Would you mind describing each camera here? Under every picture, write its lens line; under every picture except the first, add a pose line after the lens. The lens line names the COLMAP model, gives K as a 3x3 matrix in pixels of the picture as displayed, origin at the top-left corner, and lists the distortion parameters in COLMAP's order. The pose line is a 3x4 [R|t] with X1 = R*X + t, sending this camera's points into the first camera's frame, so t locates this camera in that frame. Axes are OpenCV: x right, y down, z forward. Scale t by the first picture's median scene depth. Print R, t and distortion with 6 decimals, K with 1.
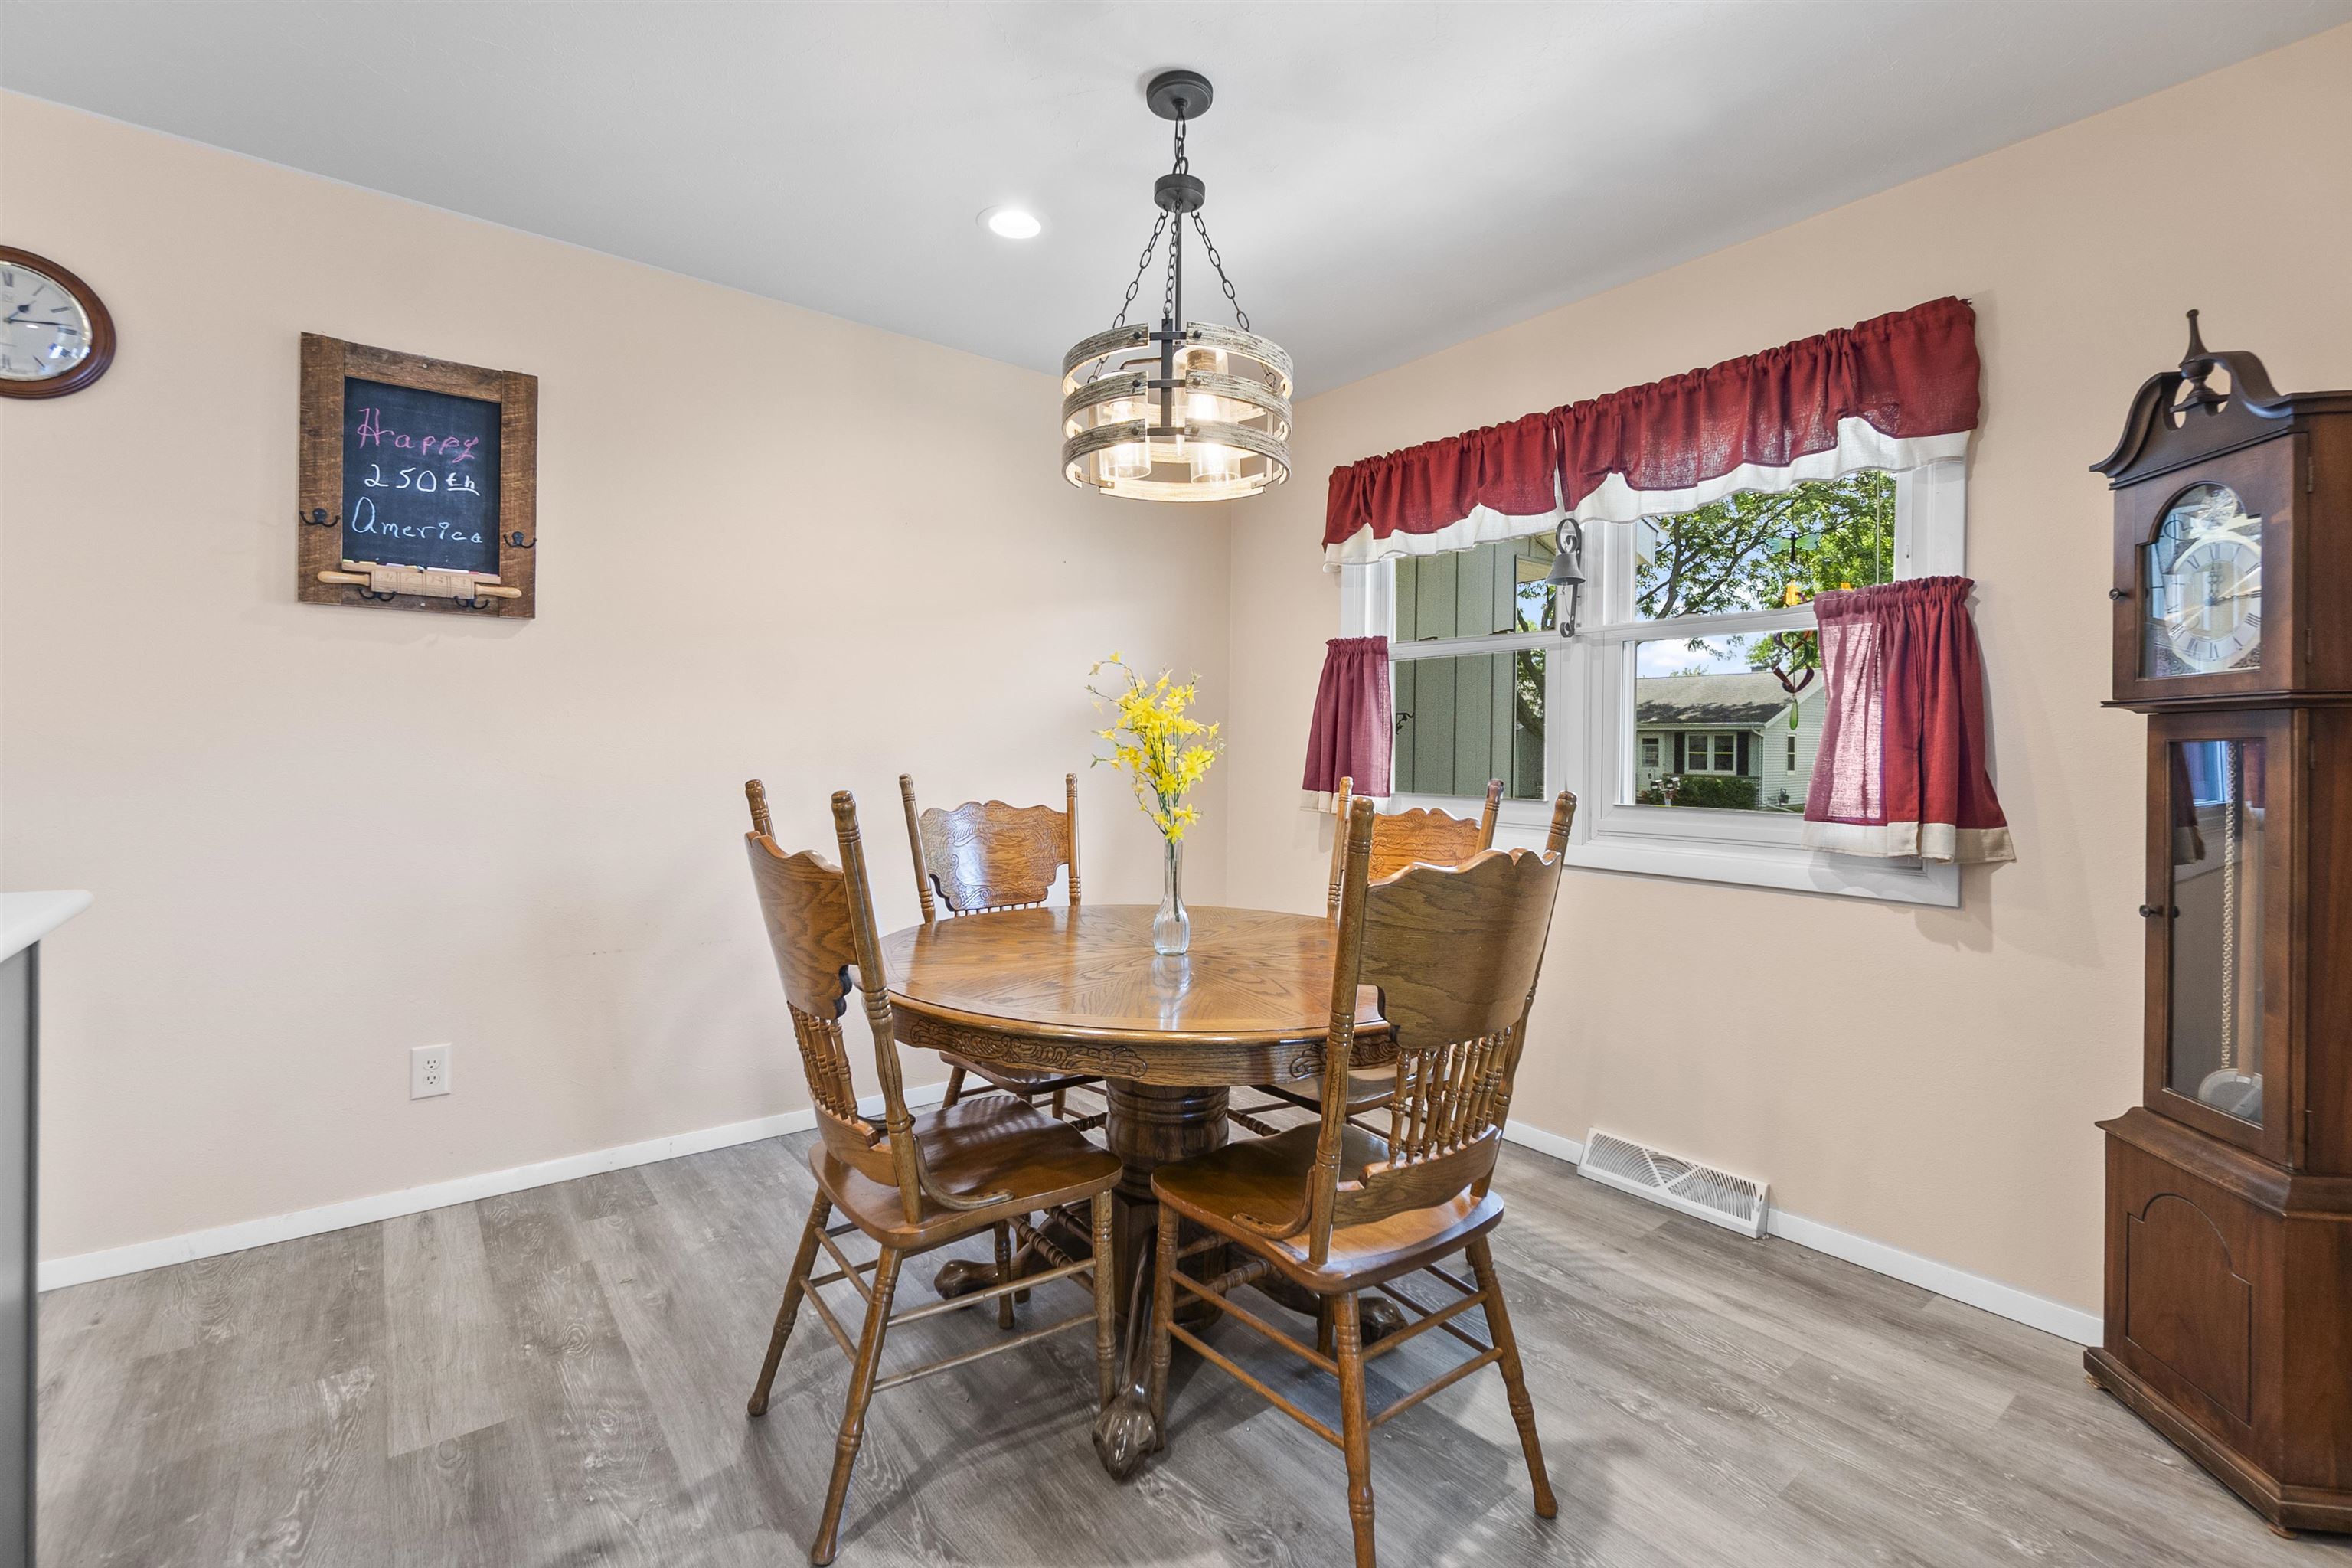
lens RADIAL K [[1010.9, 0, 1165.6], [0, 1010.9, 753.3], [0, 0, 1]] dist [-0.008775, 0.001535]
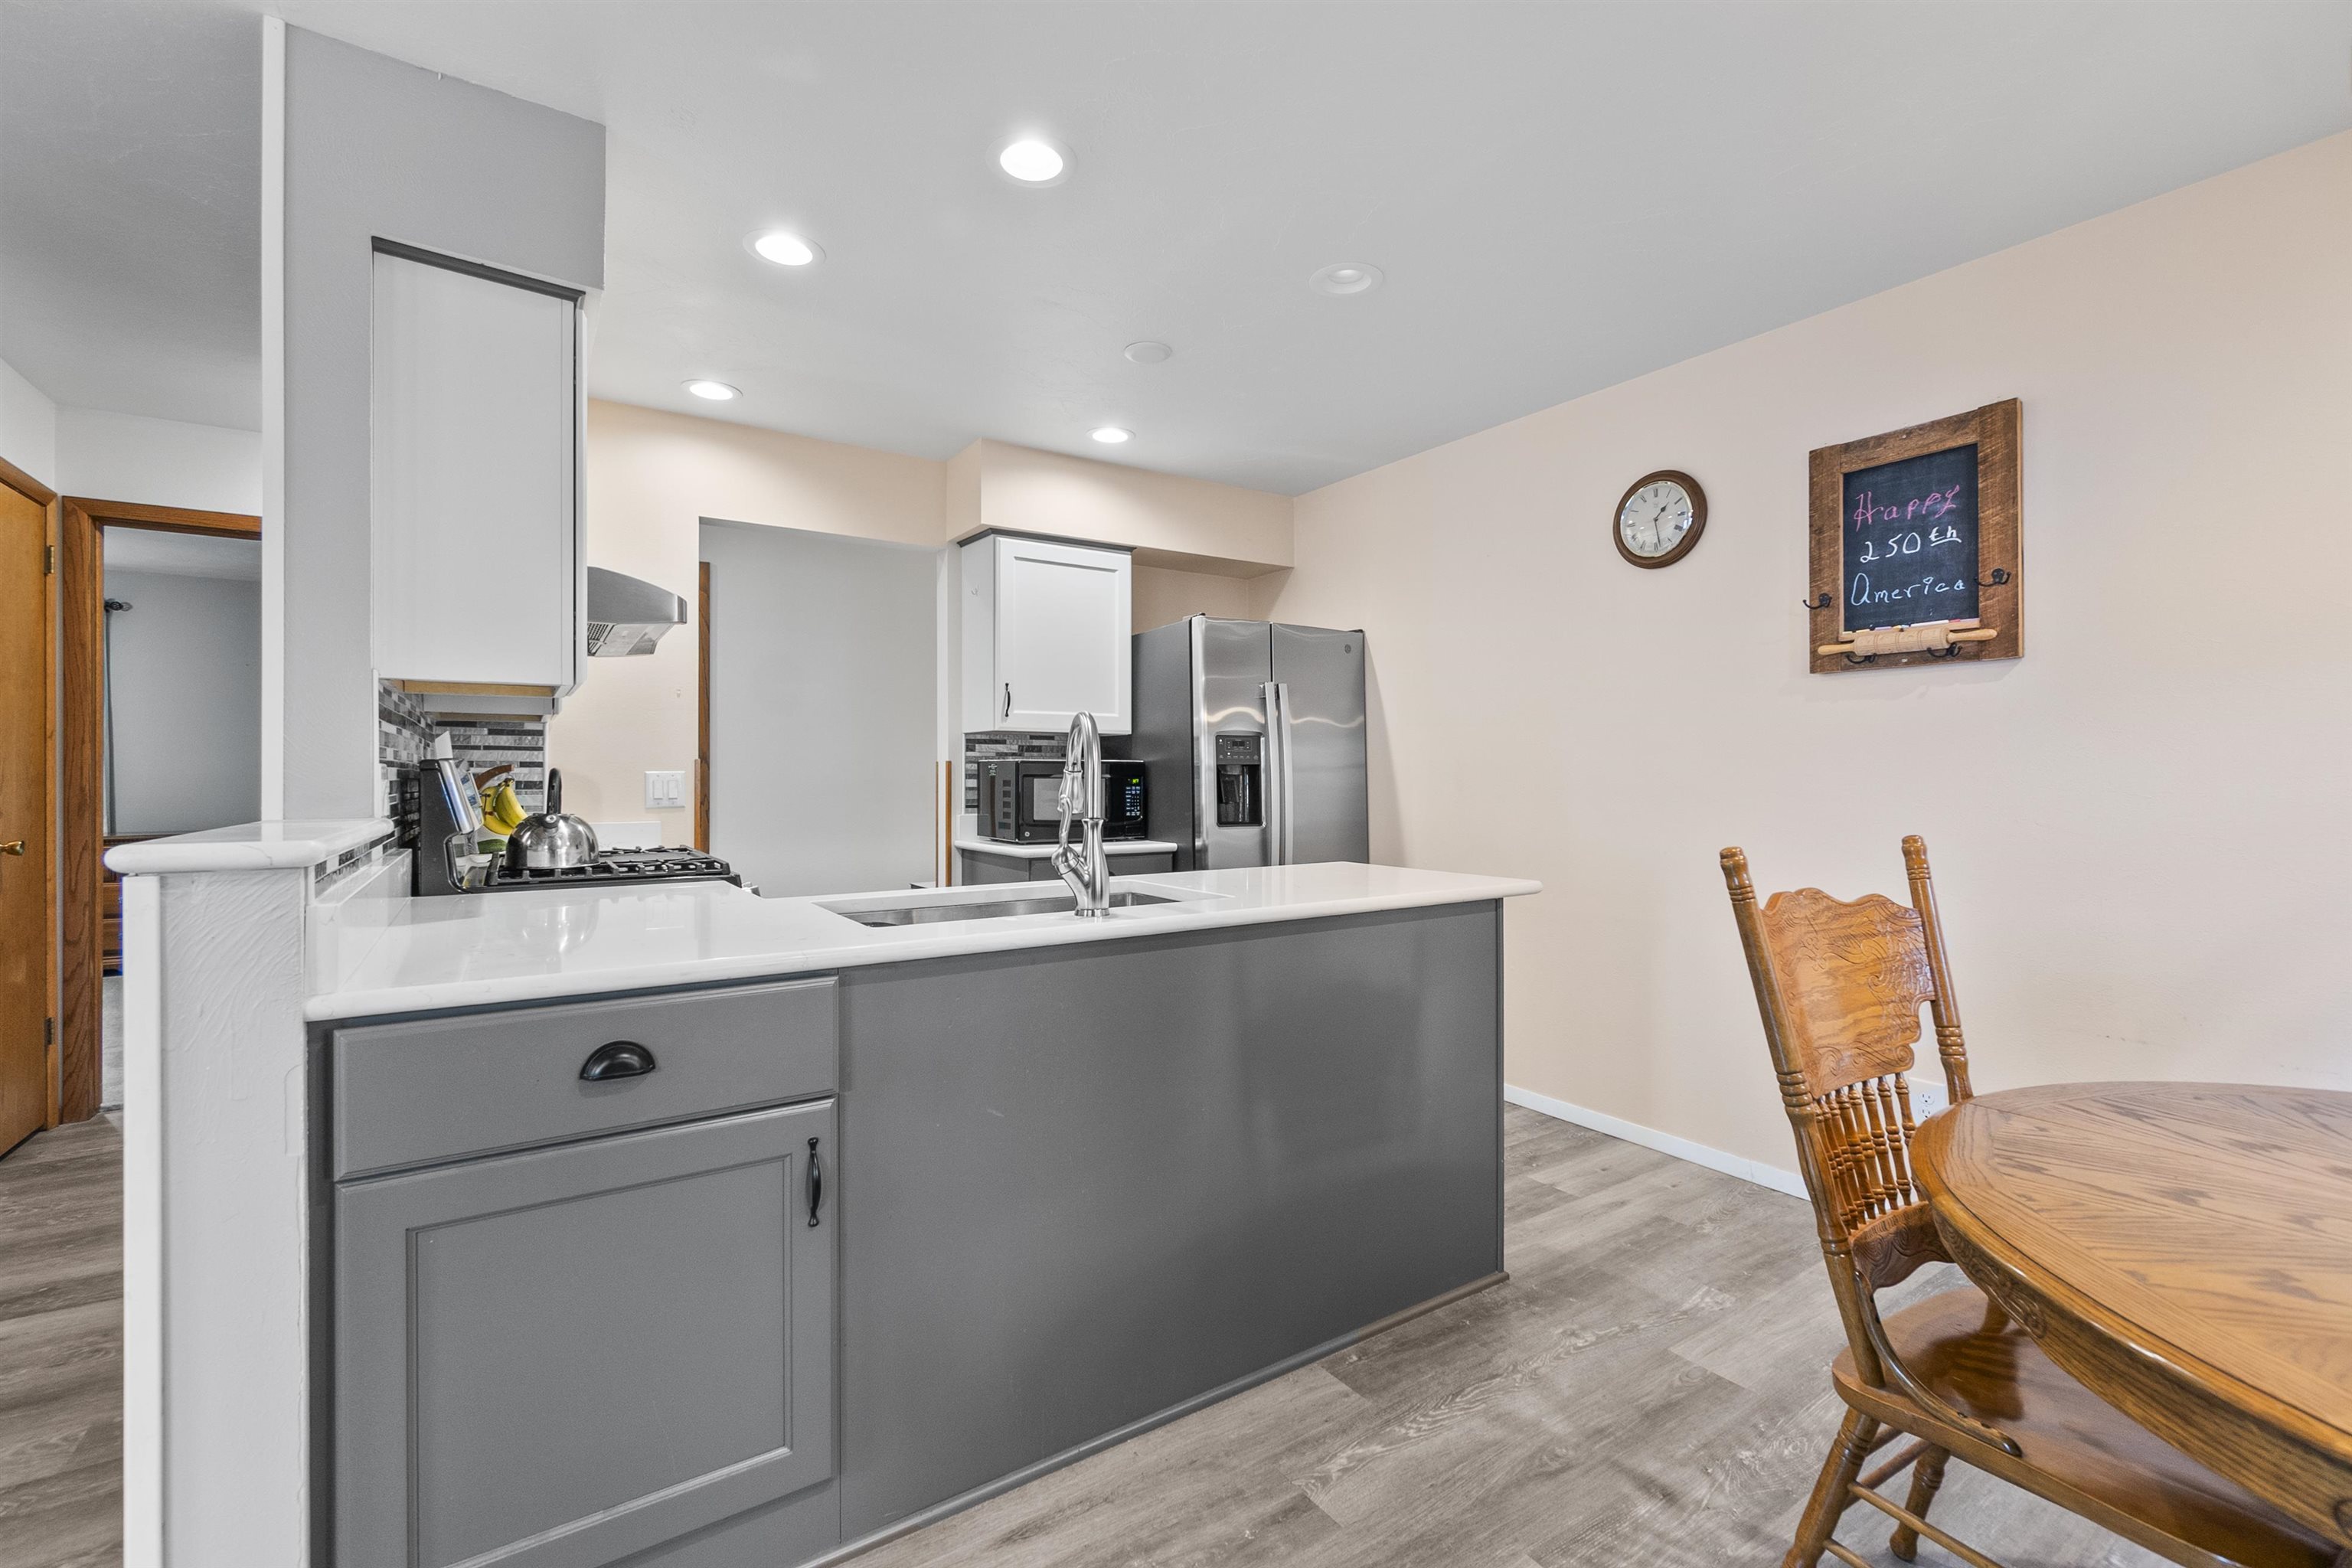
lens RADIAL K [[1010.9, 0, 1176.9], [0, 1010.9, 772.3], [0, 0, 1]] dist [-0.008775, 0.001535]
pose [[-0.072592, -0.017087, -0.997215, 0.380906], [-0.005478, 0.999845, -0.016733, -0.007225], [0.997347, 0.004248, -0.072674, 0.311186]]
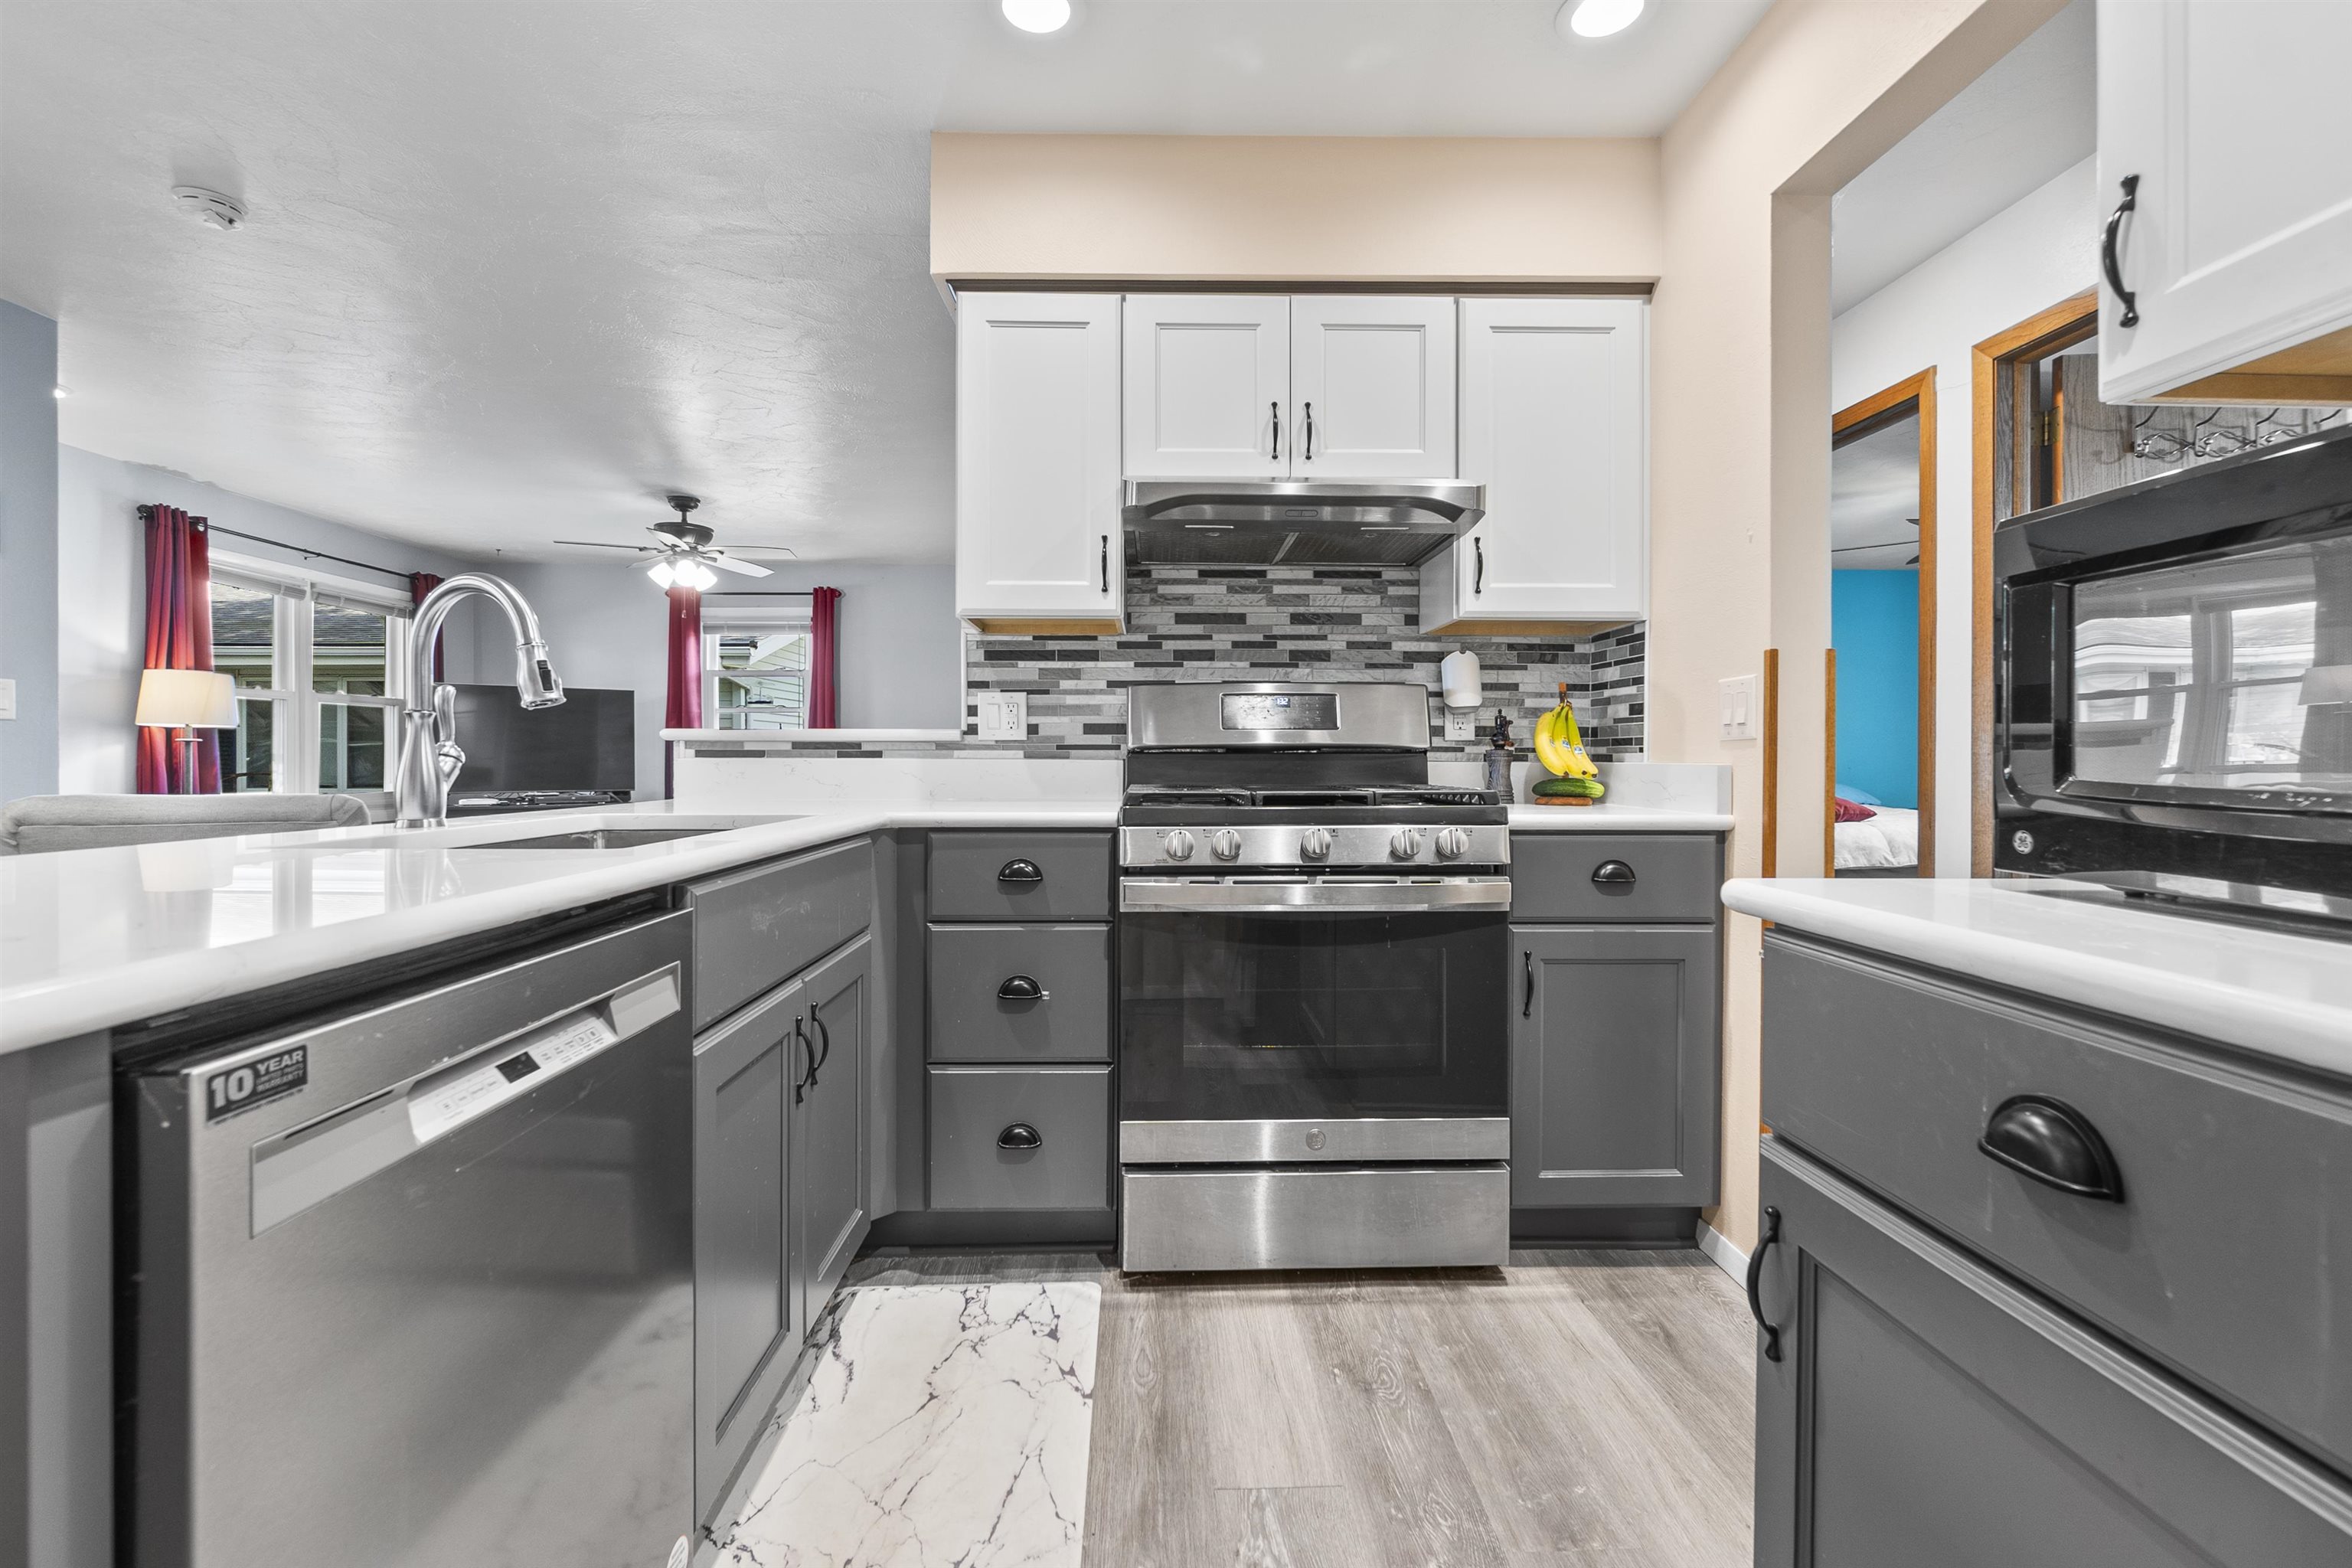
lens RADIAL K [[1010.9, 0, 1173.8], [0, 1010.9, 763.8], [0, 0, 1]] dist [-0.008775, 0.001535]
pose [[-0.807630, -0.017735, 0.589423, -1.147662], [-0.009346, 0.999807, 0.017277, 0.033103], [-0.589616, 0.008445, -0.807640, 0.420912]]
